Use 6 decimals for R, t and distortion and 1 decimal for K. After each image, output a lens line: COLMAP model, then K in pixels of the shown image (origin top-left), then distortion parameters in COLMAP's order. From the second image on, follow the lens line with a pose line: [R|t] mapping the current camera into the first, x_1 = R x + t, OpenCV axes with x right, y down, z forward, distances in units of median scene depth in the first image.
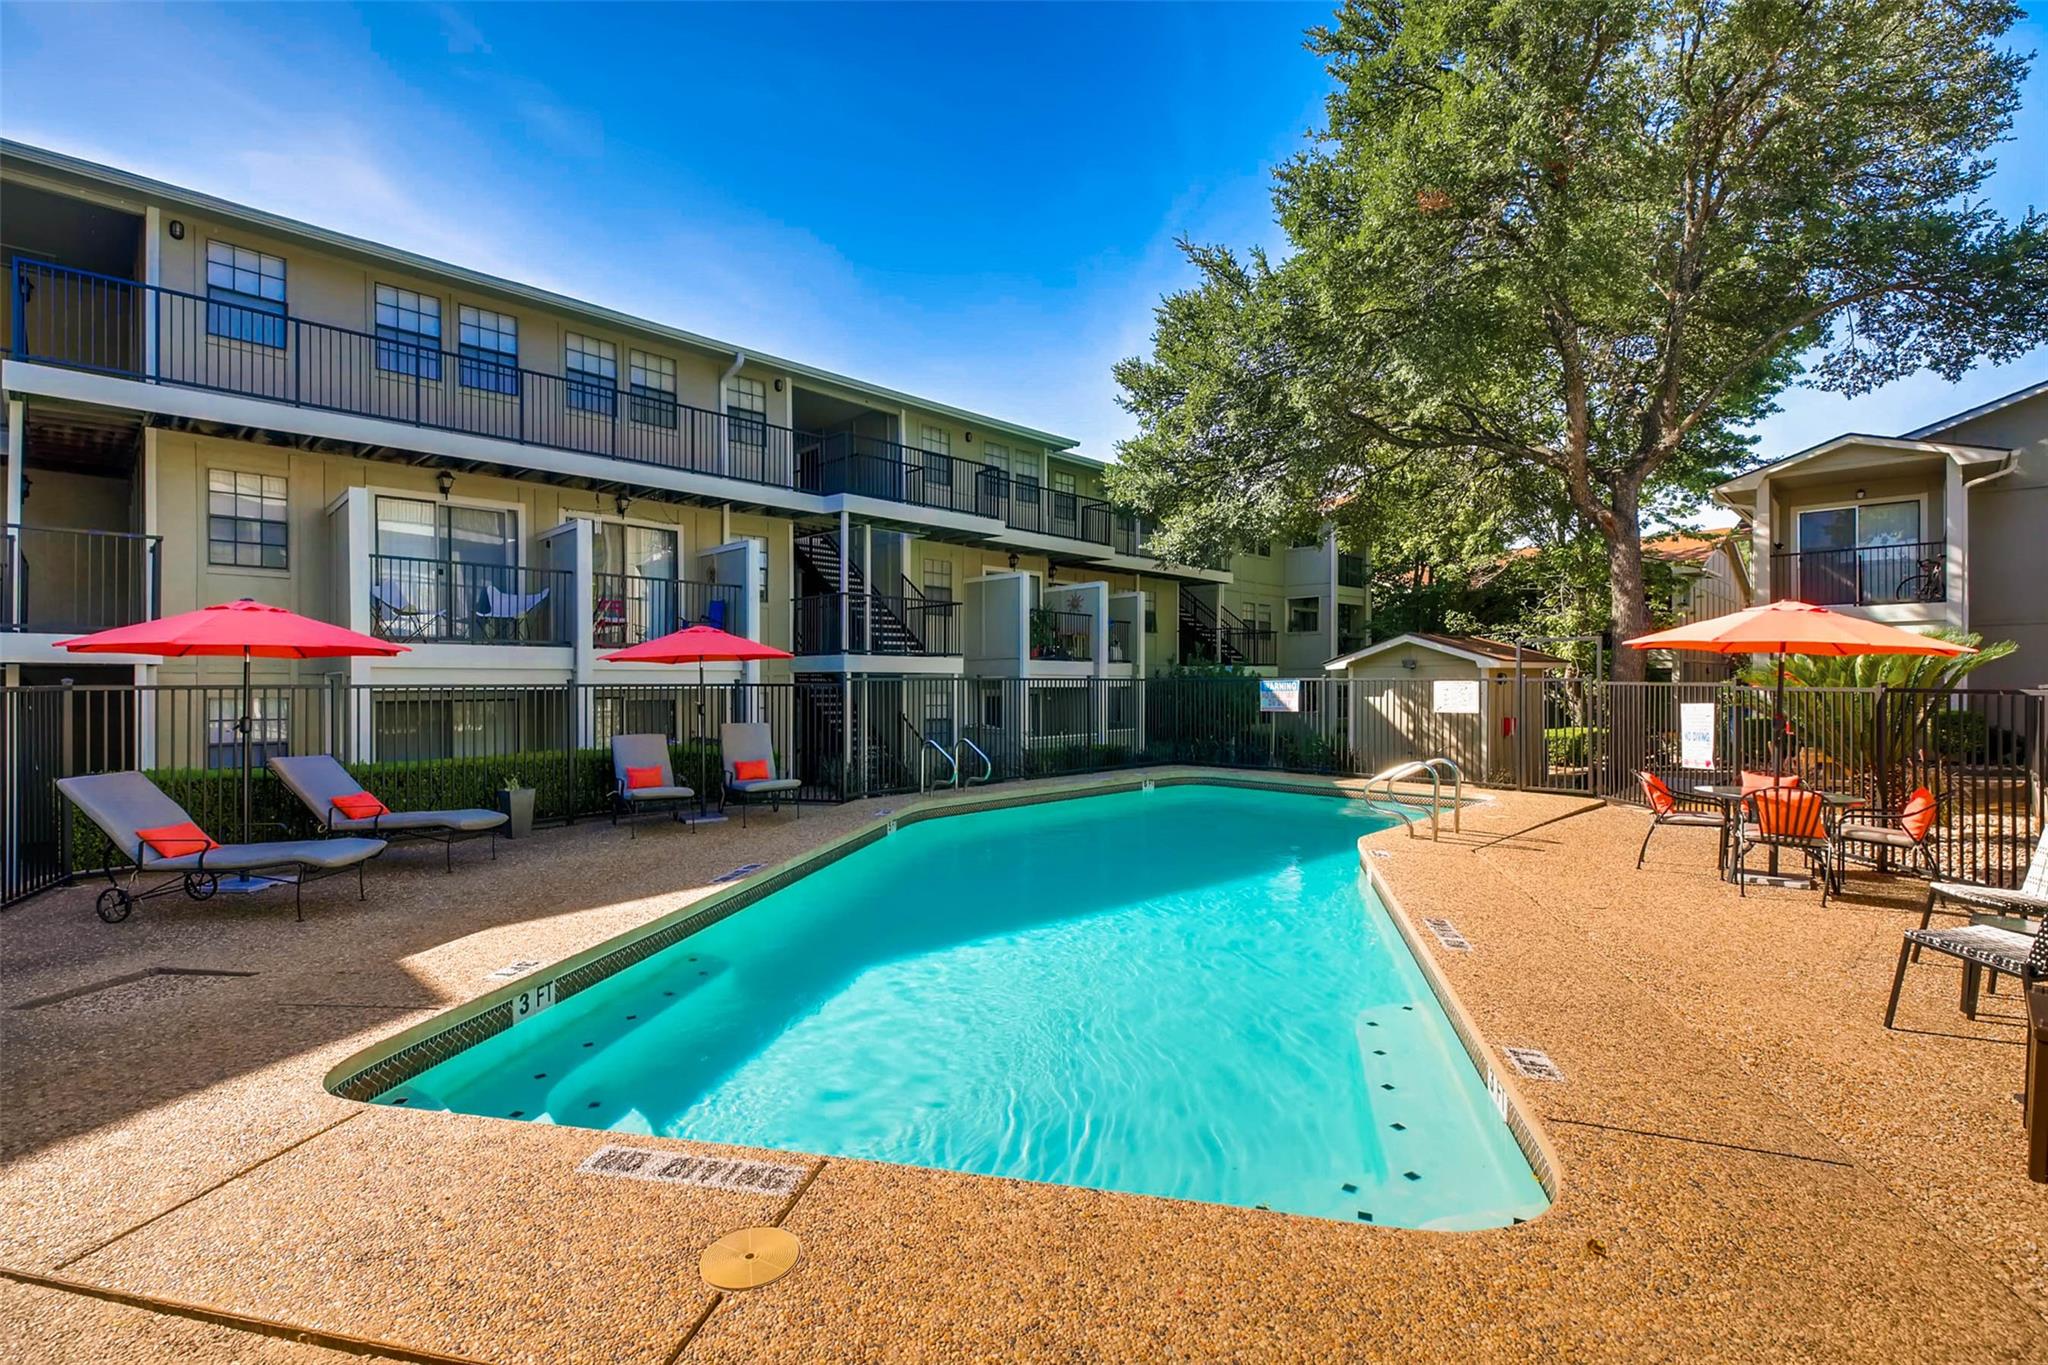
lens RADIAL K [[935.9, 0, 1028.4], [0, 935.9, 683.9], [0, 0, 1]] dist [-0.001565, -0.000275]
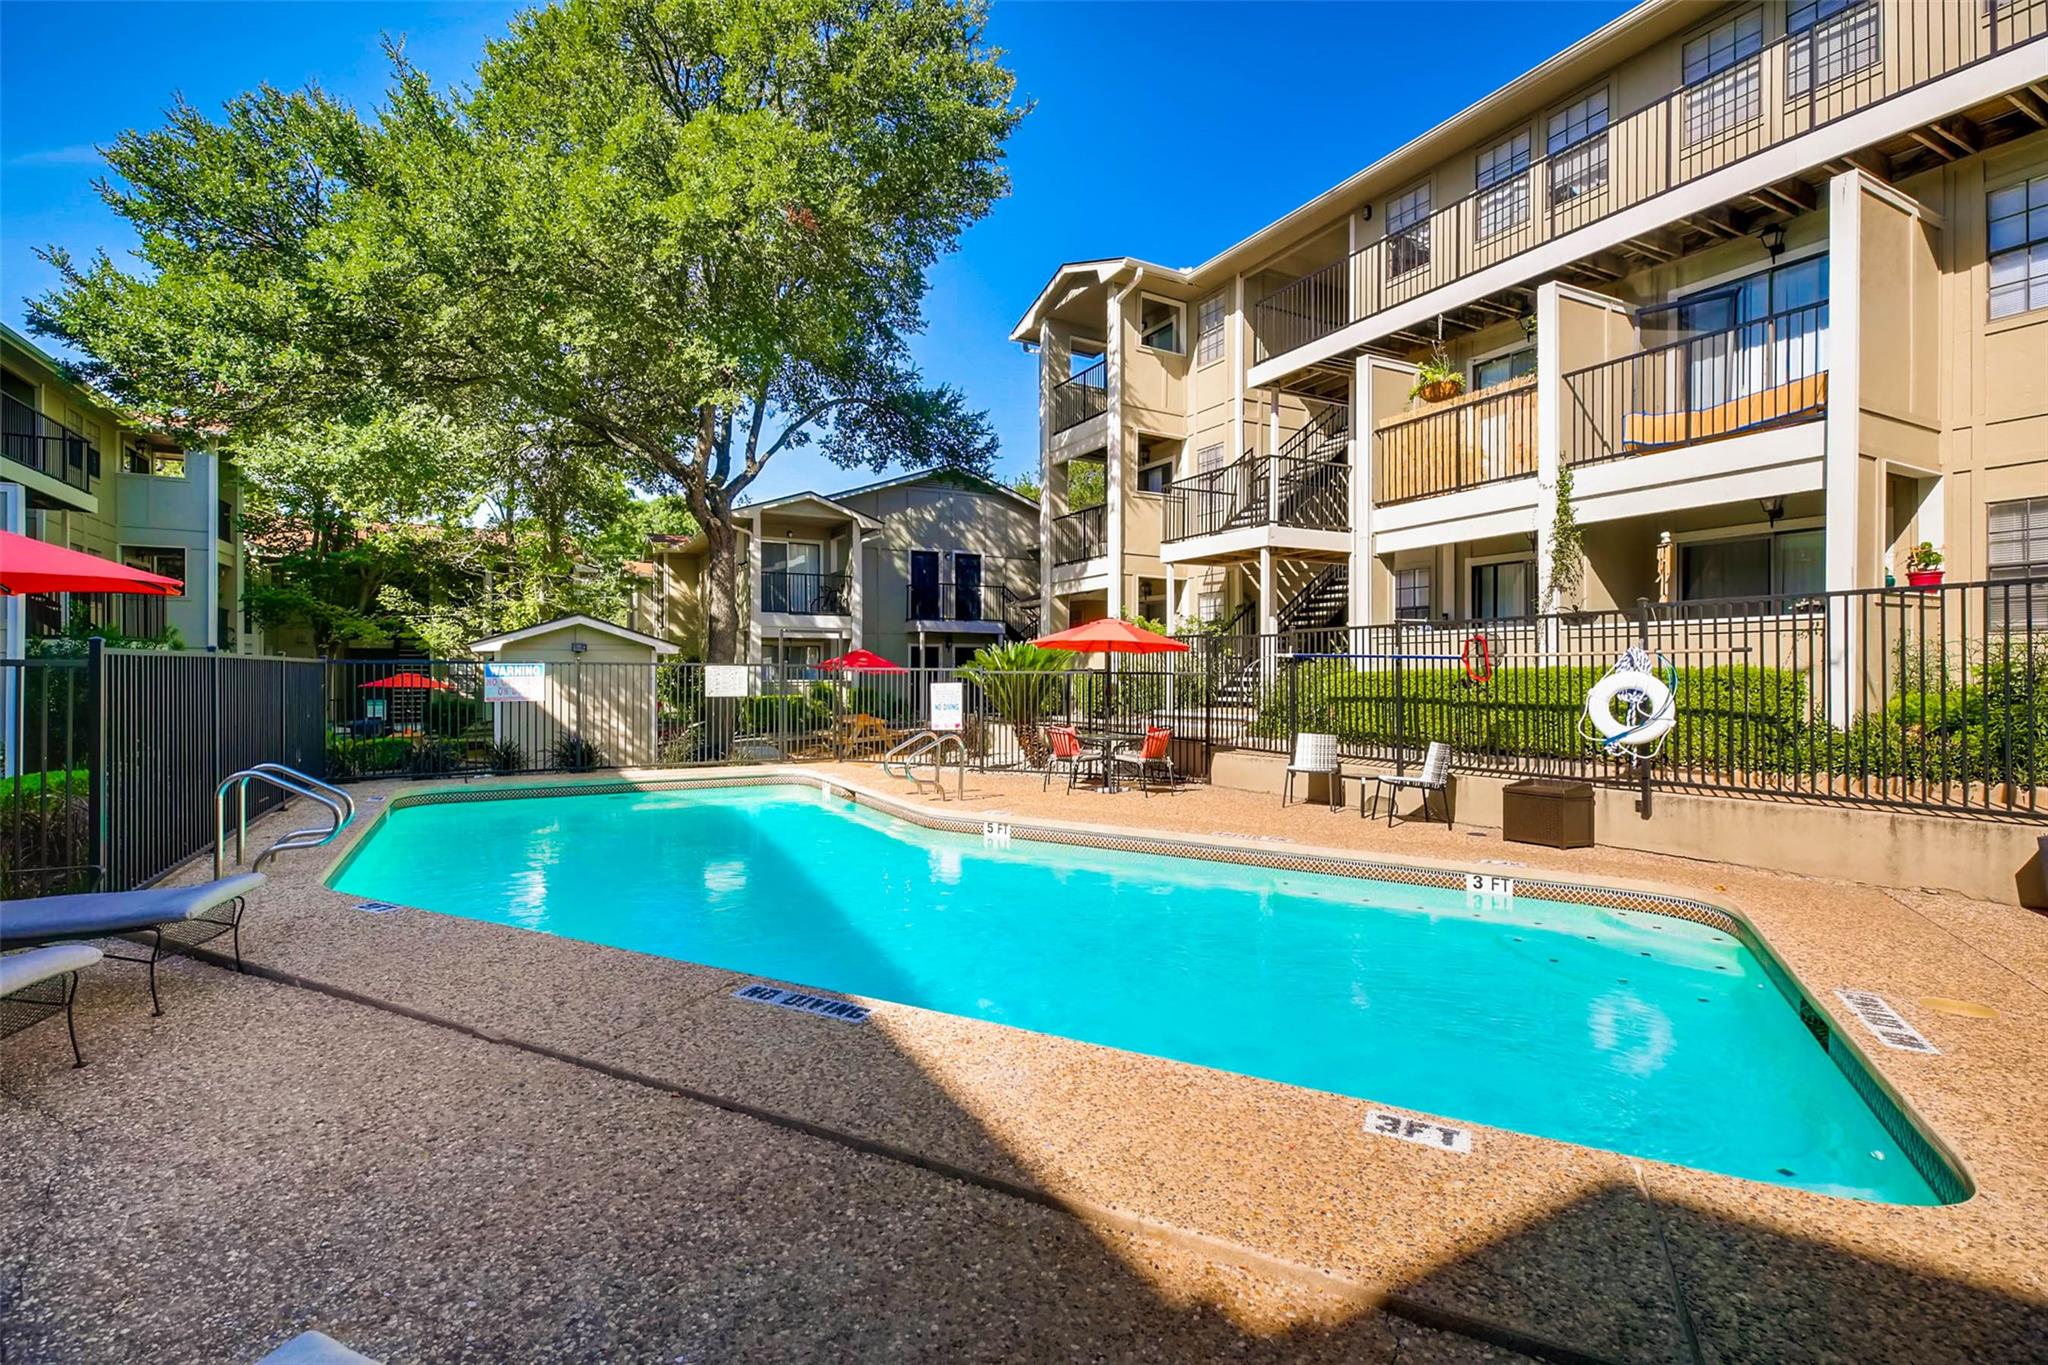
lens RADIAL K [[935.9, 0, 1025.5], [0, 935.9, 678.0], [0, 0, 1]] dist [-0.001565, -0.000275]
pose [[0.279557, 0.002193, 0.960127, -0.359897], [-0.005796, 0.999983, -0.000596, 0.006661], [-0.960112, -0.005398, 0.279565, 0.326705]]
